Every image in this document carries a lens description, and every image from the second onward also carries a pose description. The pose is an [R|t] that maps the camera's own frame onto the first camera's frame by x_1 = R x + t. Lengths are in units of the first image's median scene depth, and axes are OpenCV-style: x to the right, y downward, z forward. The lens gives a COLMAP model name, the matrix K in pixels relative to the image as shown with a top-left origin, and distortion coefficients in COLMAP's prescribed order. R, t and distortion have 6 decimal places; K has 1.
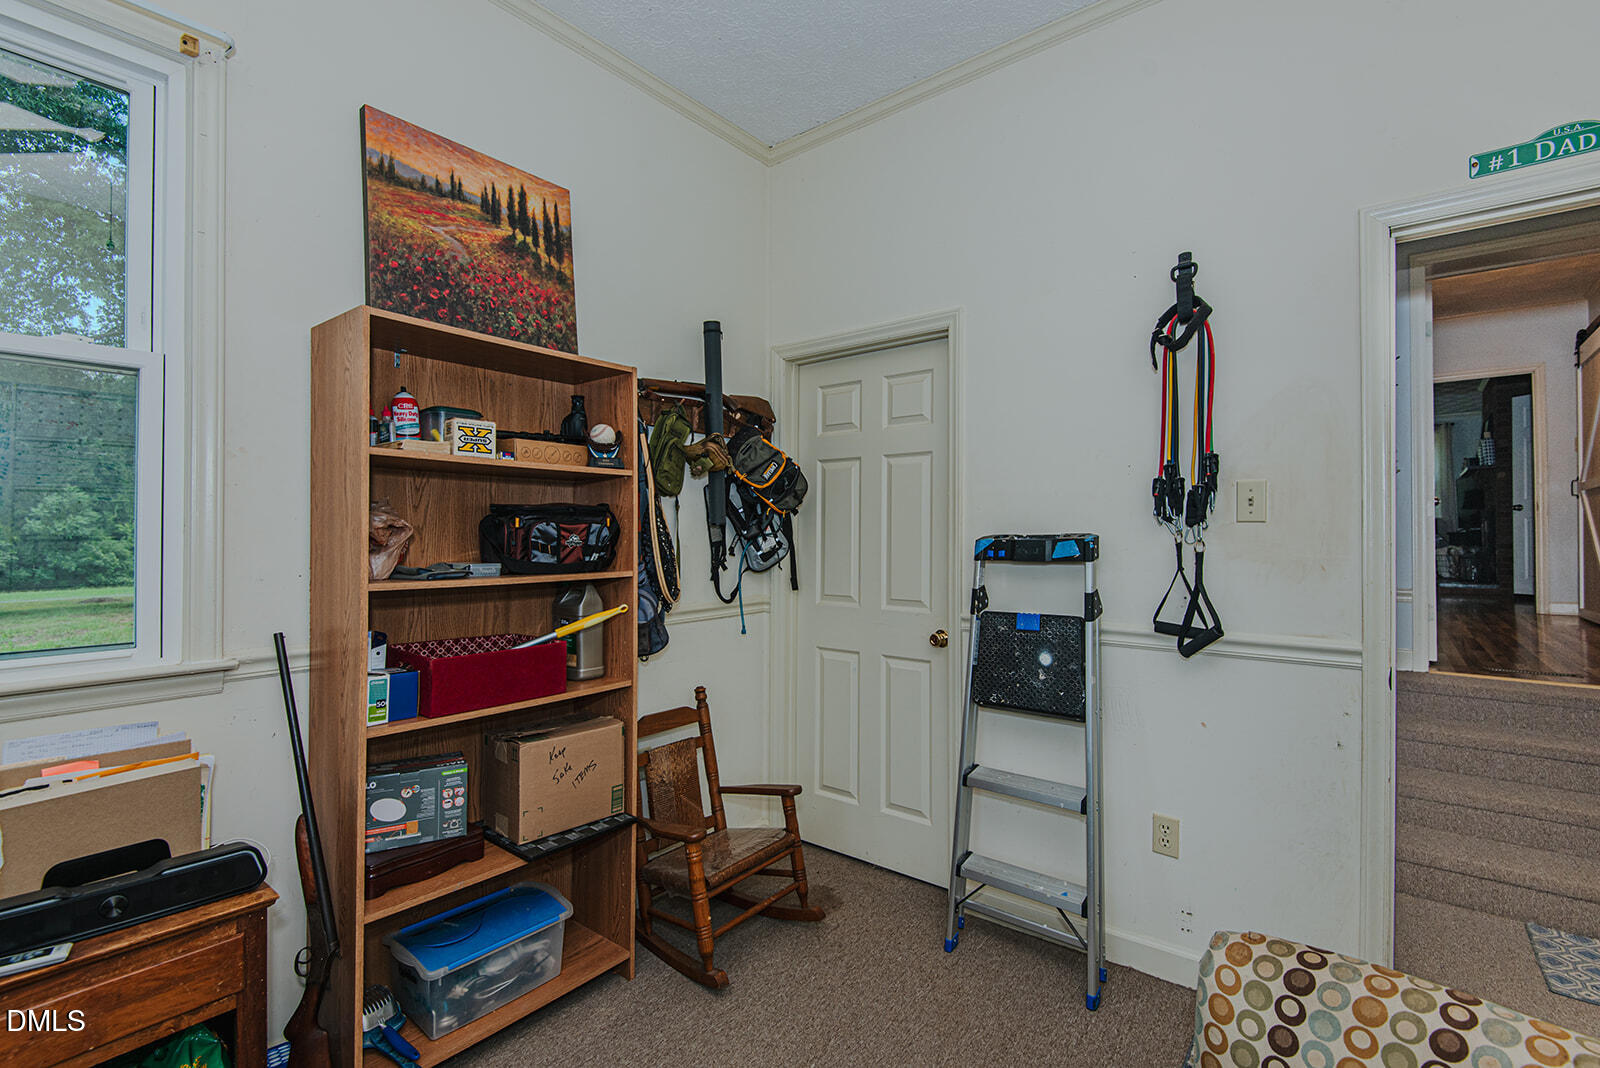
lens RADIAL K [[740.2, 0, 804.0], [0, 740.2, 530.0], [0, 0, 1]] dist [0.021941, -0.003311]
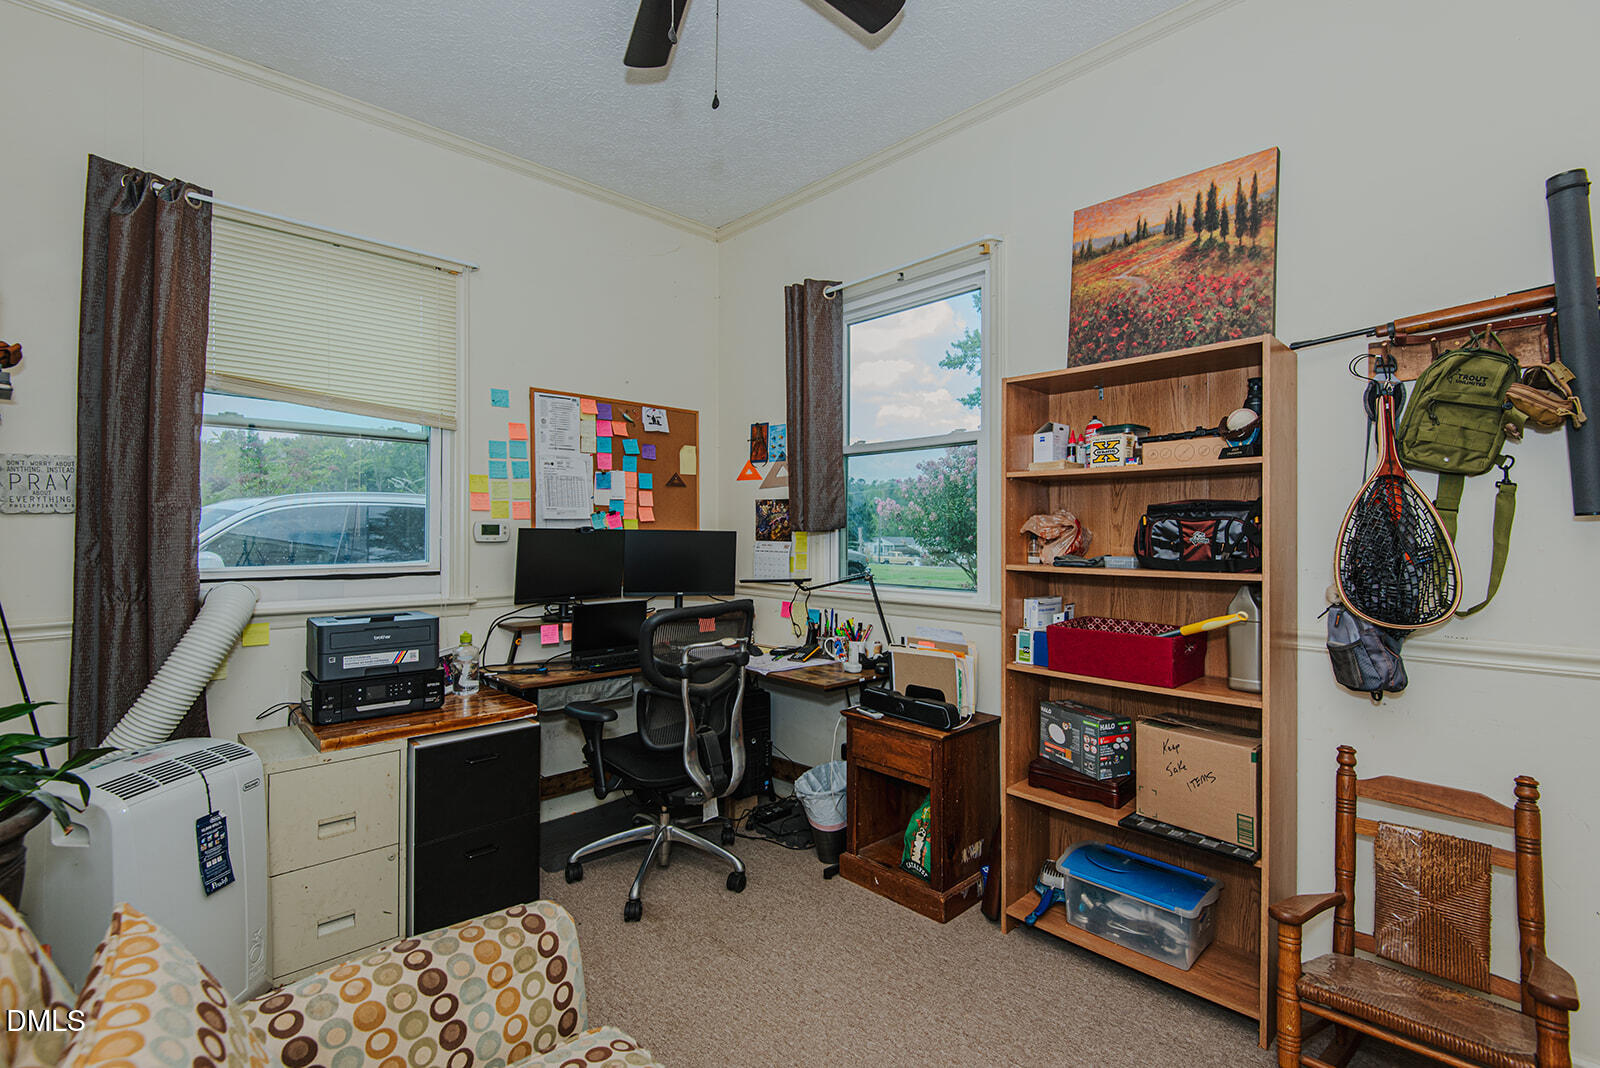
lens RADIAL K [[740.2, 0, 803.2], [0, 740.2, 528.2], [0, 0, 1]] dist [0.021941, -0.003311]
pose [[-0.124766, -0.000132, -0.992186, 0.727446], [0.007206, 0.999973, -0.001039, -0.001450], [0.992160, -0.007280, -0.124762, 0.614139]]
